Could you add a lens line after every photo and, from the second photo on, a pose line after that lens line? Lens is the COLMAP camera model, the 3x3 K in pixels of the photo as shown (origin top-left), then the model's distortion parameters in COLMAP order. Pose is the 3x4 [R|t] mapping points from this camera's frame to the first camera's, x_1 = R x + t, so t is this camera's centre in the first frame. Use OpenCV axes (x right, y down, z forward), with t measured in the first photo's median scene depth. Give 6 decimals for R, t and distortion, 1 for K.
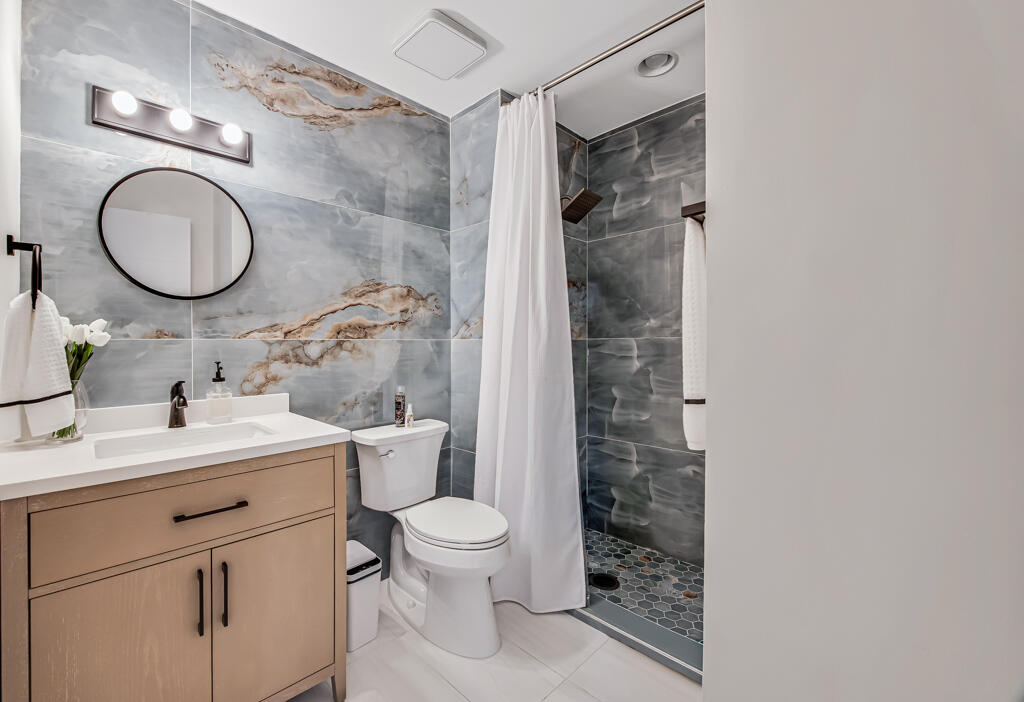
lens RADIAL K [[418.2, 0, 508.4], [0, 418.2, 348.5], [0, 0, 1]] dist [-0.010008, -0.001649]
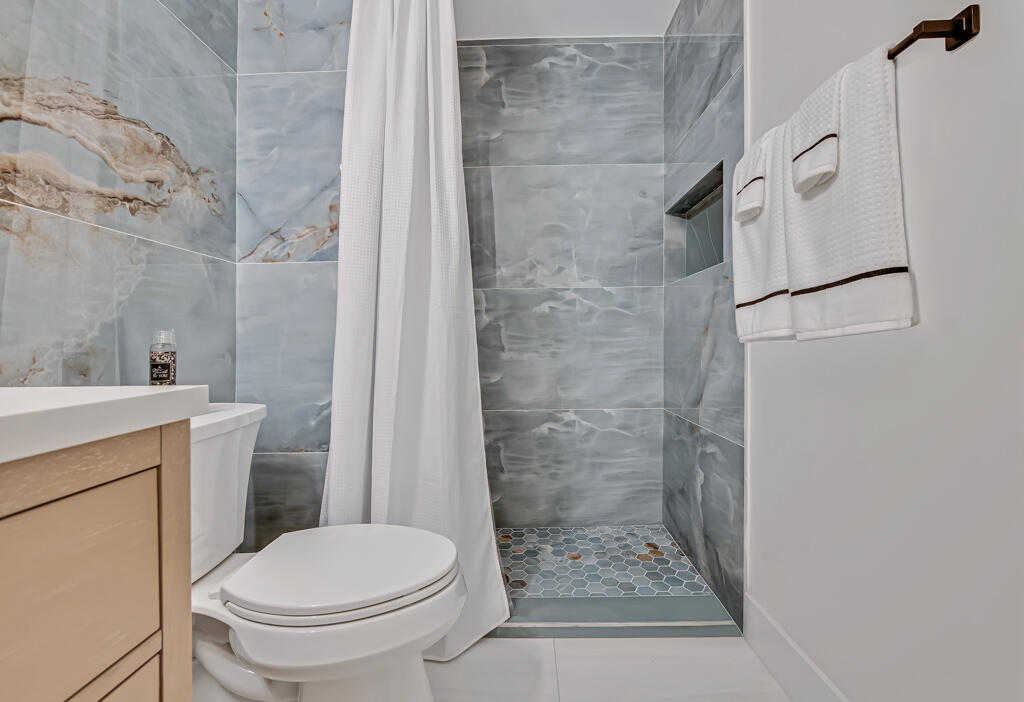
lens RADIAL K [[418.2, 0, 513.4], [0, 418.2, 342.6], [0, 0, 1]] dist [-0.010008, -0.001649]
pose [[0.725314, -0.006250, 0.688390, -0.265720], [0.019950, 0.999730, -0.011943, 0.105160], [-0.688129, 0.022396, 0.725243, 0.351250]]
